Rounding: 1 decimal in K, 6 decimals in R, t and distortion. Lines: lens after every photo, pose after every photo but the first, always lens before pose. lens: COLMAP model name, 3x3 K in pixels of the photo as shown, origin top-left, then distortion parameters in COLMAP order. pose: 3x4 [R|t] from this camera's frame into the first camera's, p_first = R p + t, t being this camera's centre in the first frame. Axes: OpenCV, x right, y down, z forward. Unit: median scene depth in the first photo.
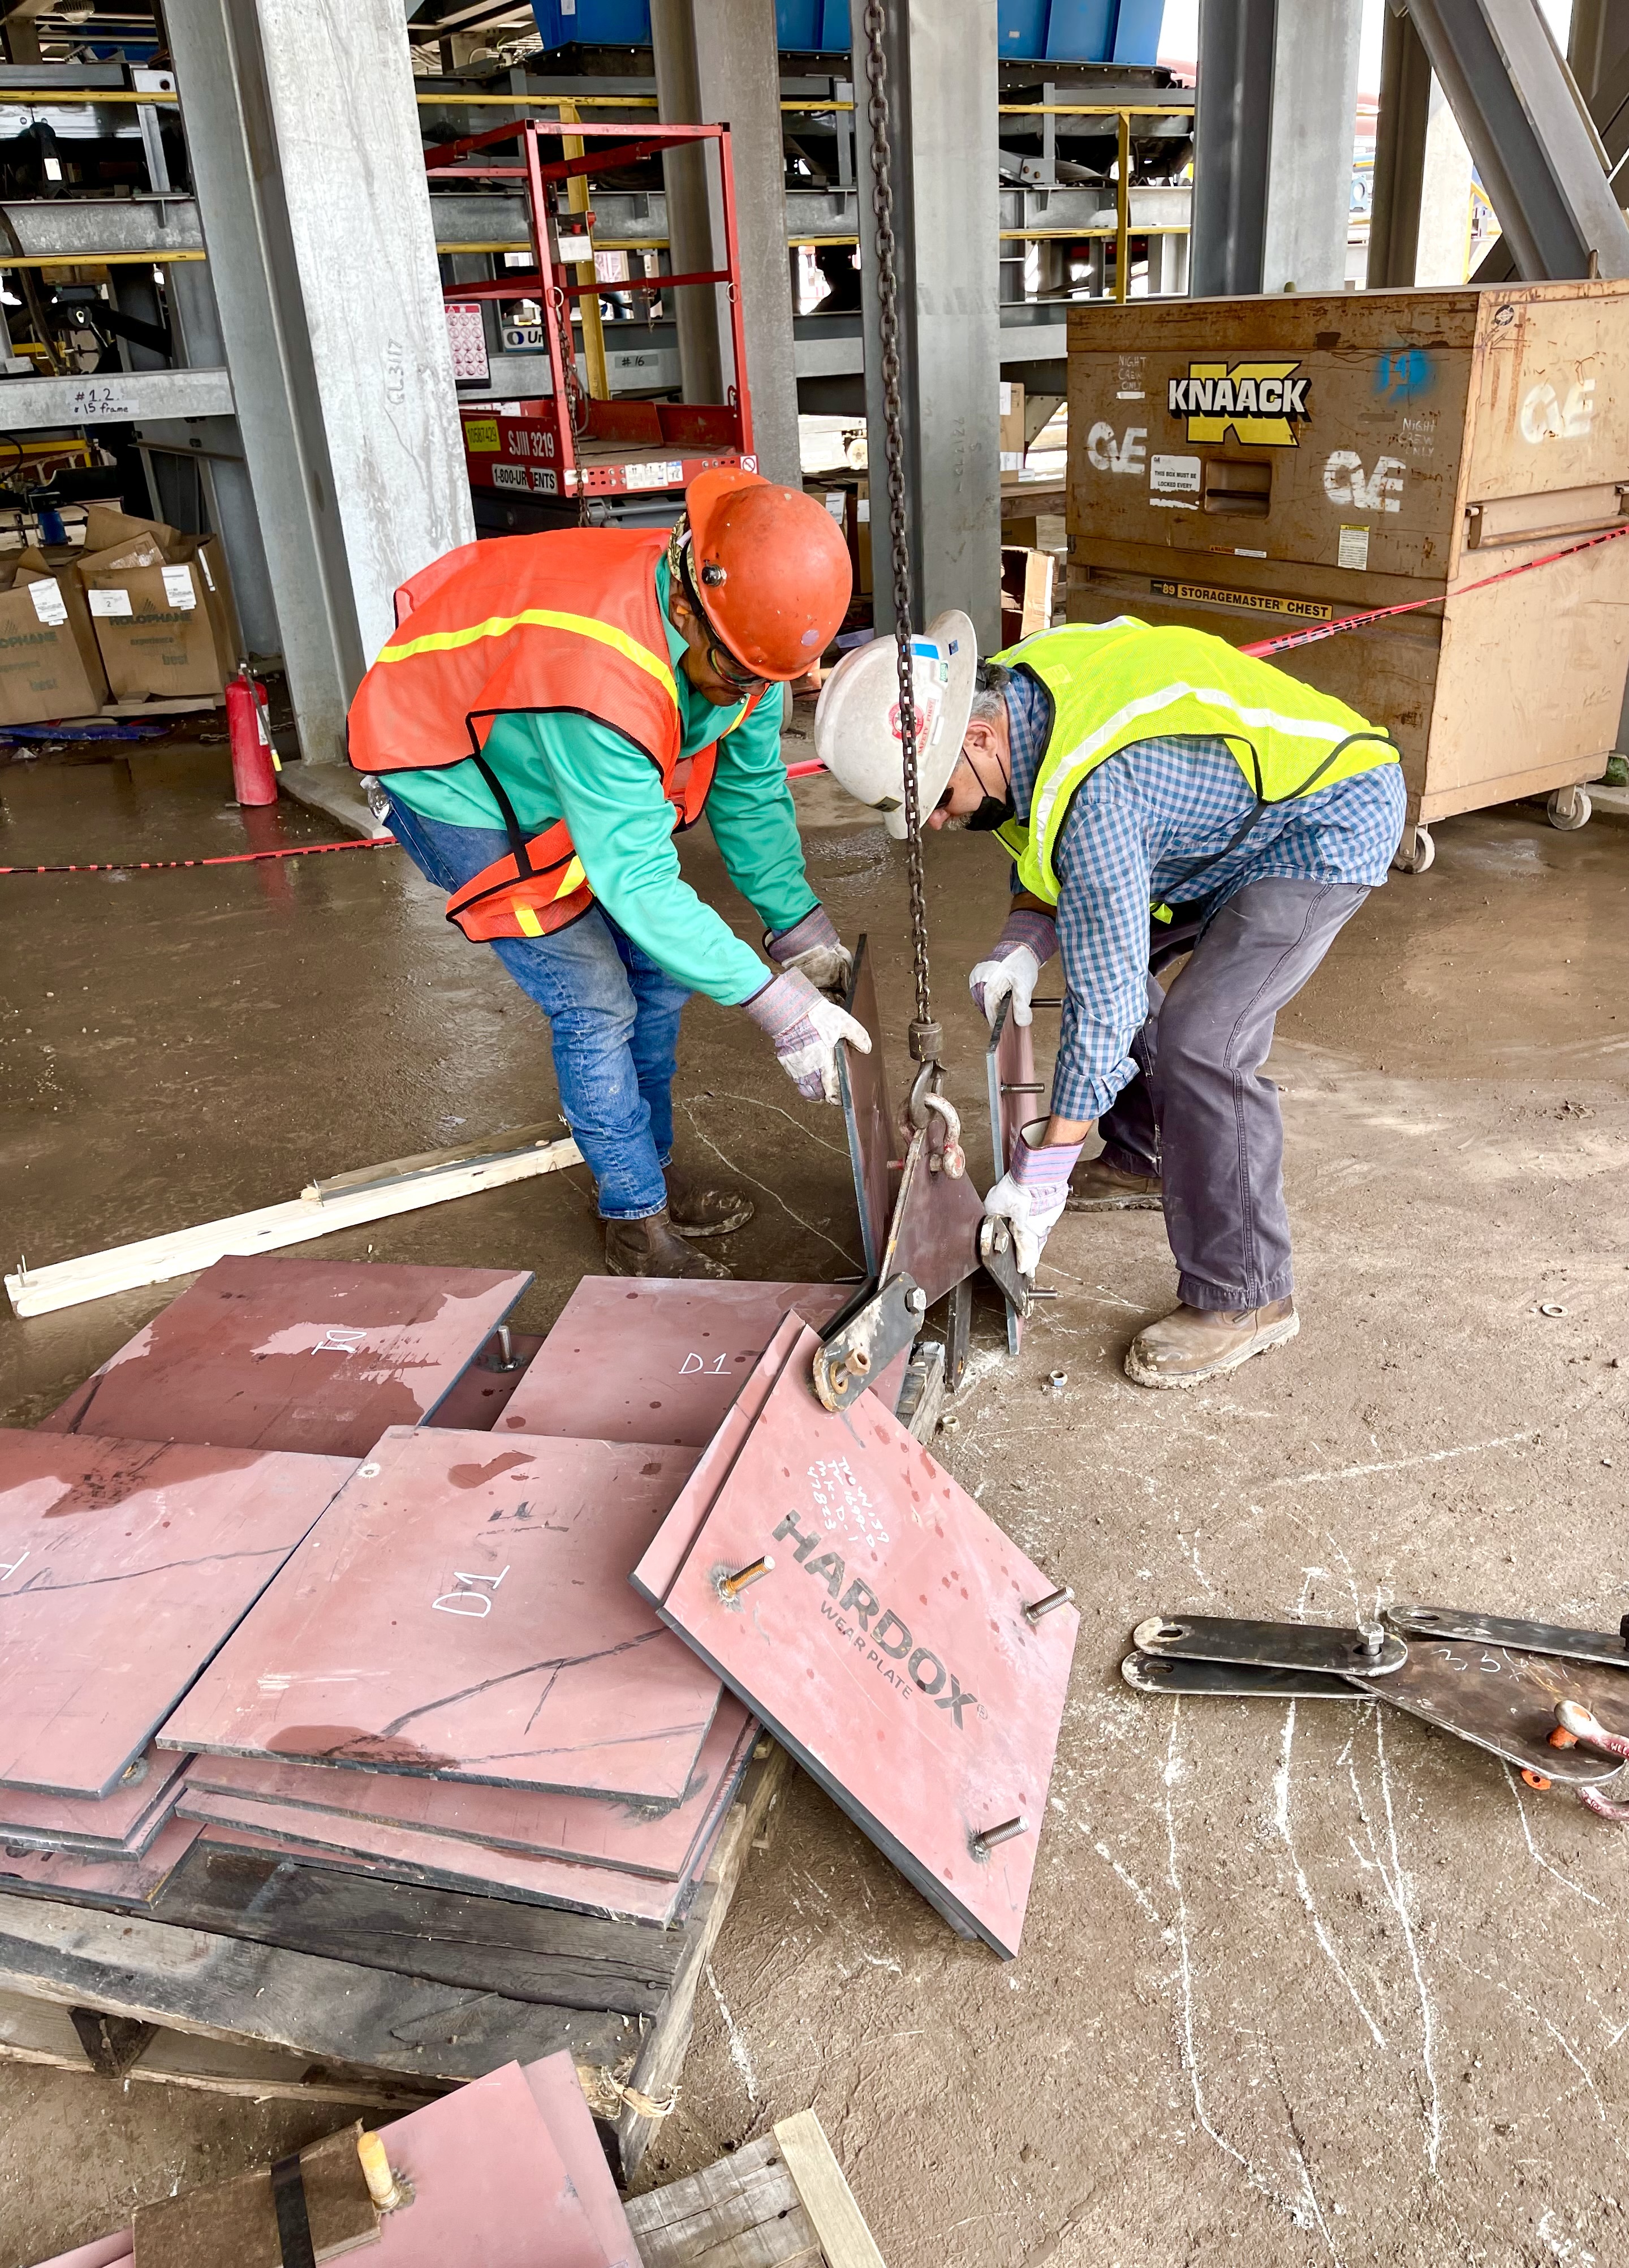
lens RADIAL K [[1723.9, 0, 814.5], [0, 1723.9, 1134.0], [0, 0, 1]] dist [0.117714, -0.177555]
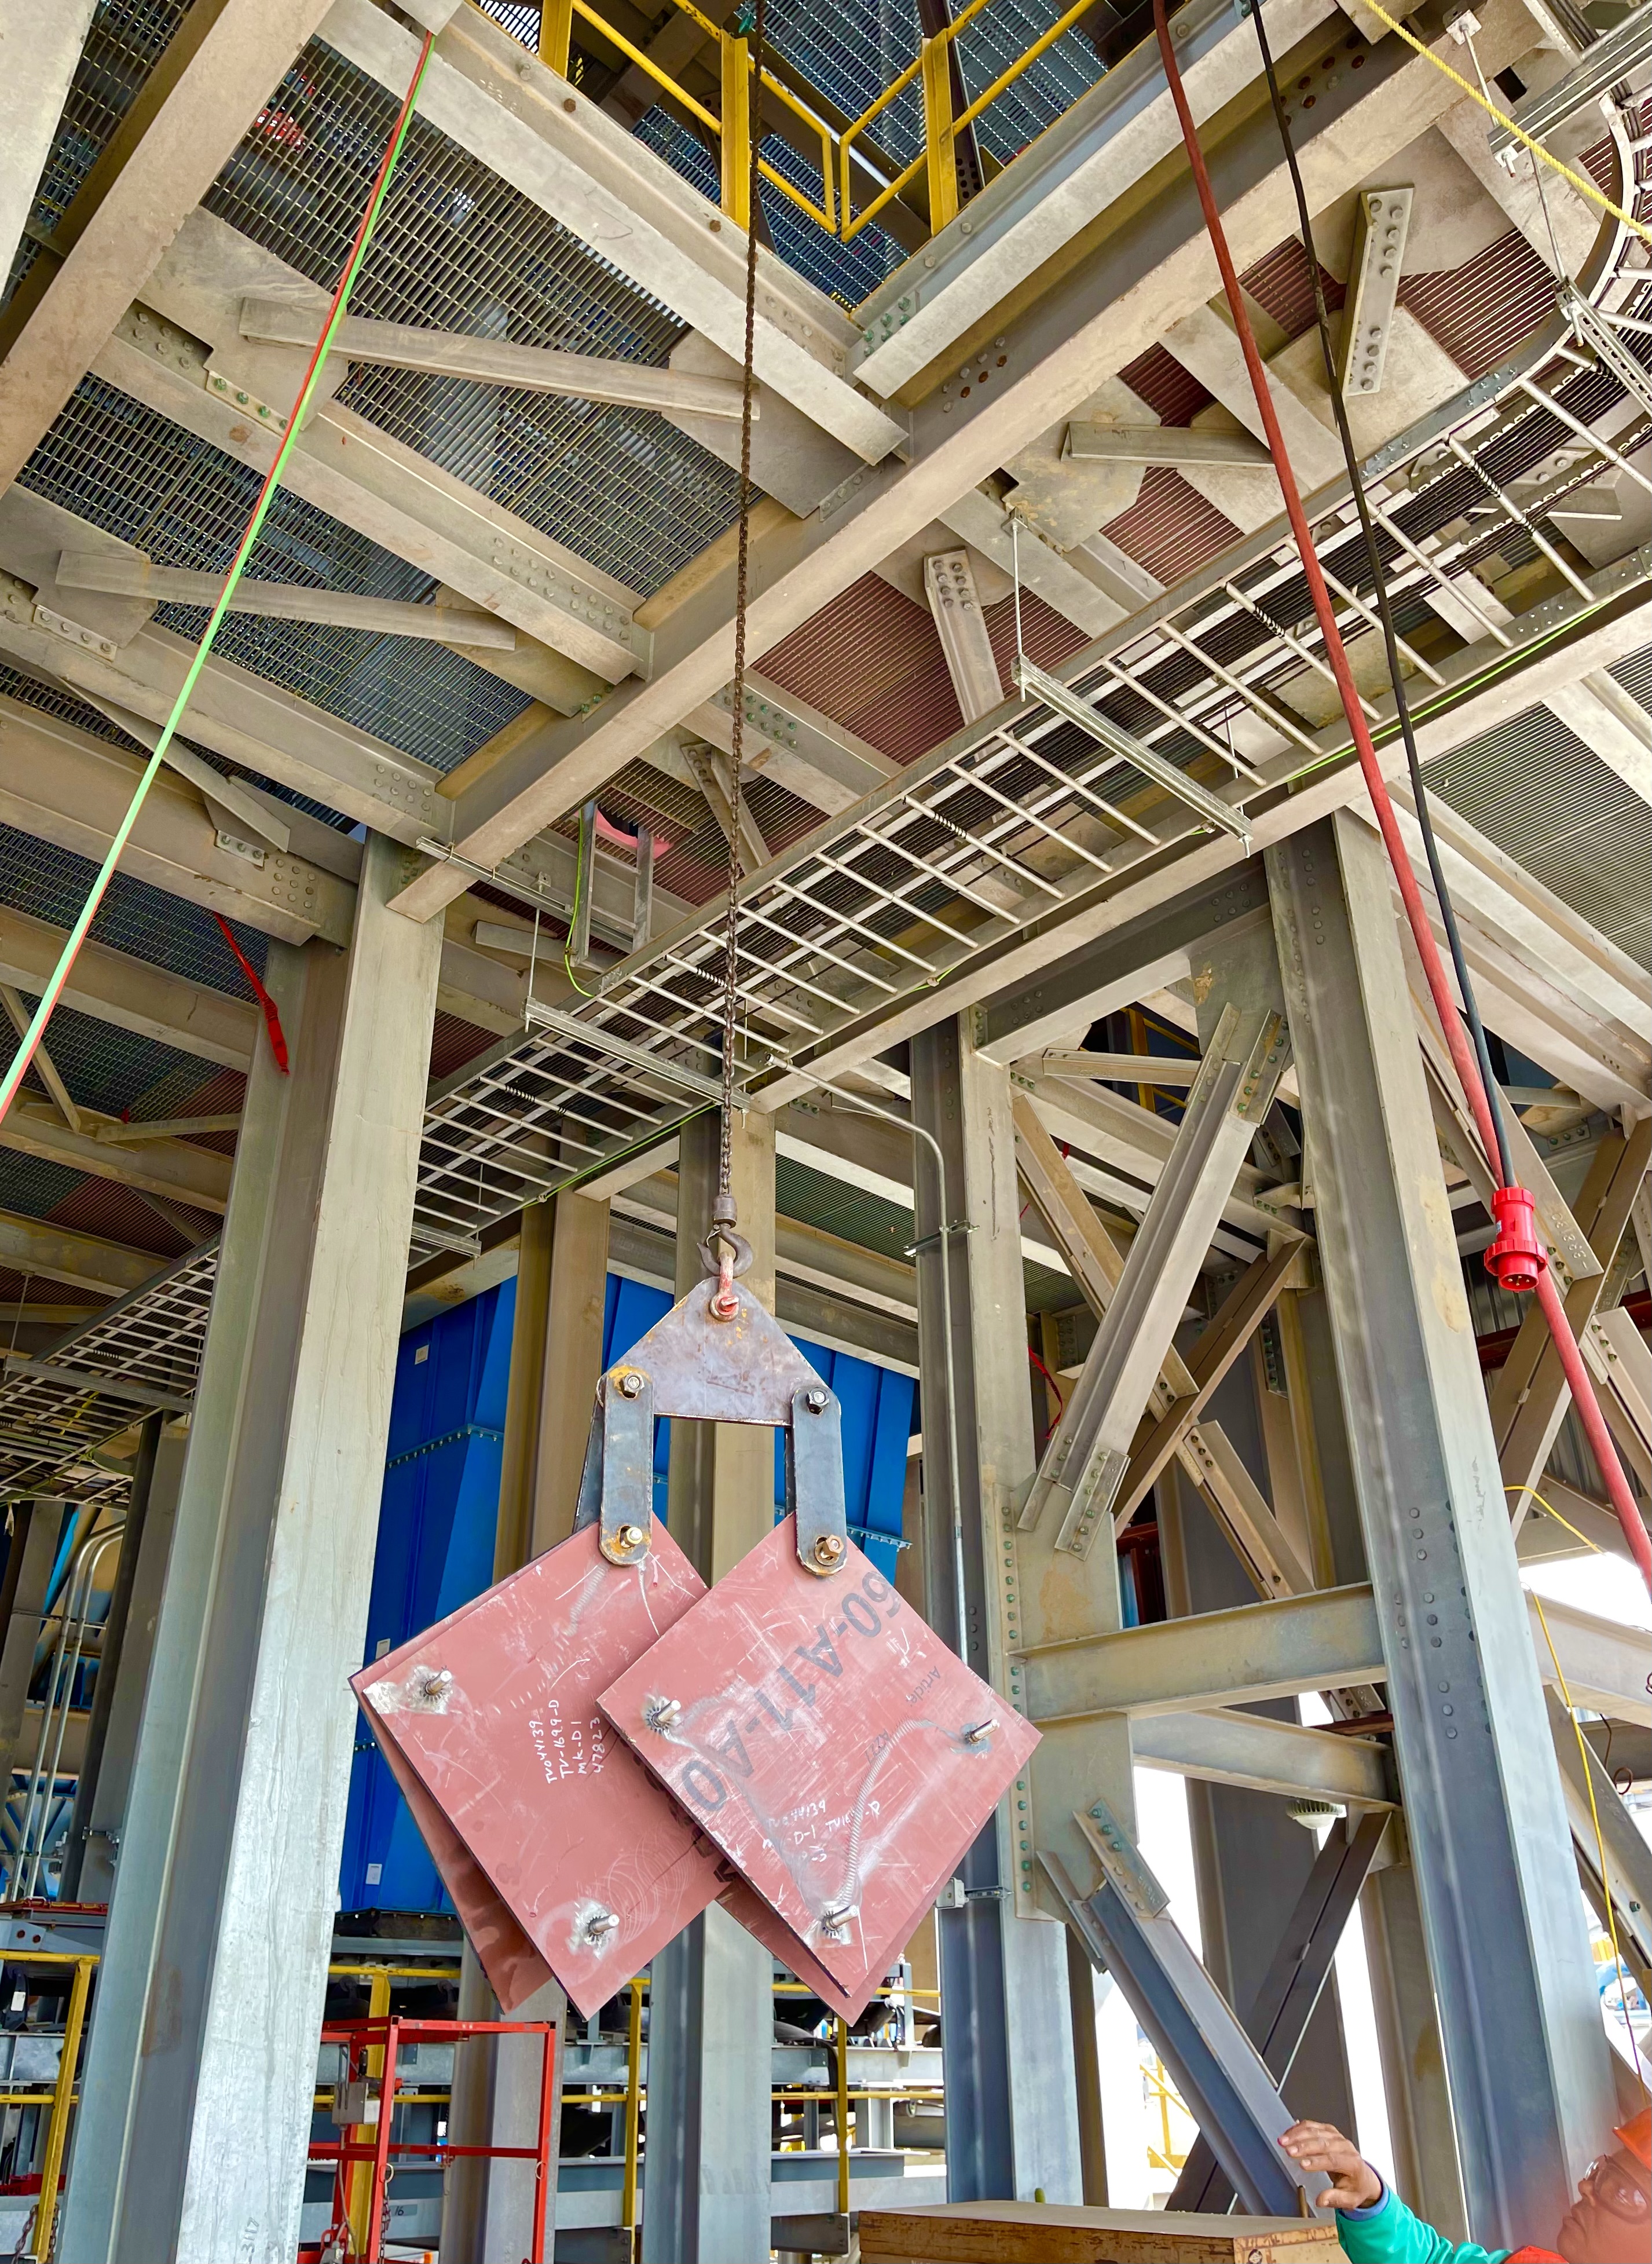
lens RADIAL K [[1783.3, 0, 783.0], [0, 1783.3, 1136.5], [0, 0, 1]] dist [0.093560, -0.156655]
pose [[0.983365, 0.122776, 0.133865, -0.151532], [0.032657, 0.605465, -0.795202, 0.031626], [-0.178682, 0.786345, 0.591383, -0.225152]]
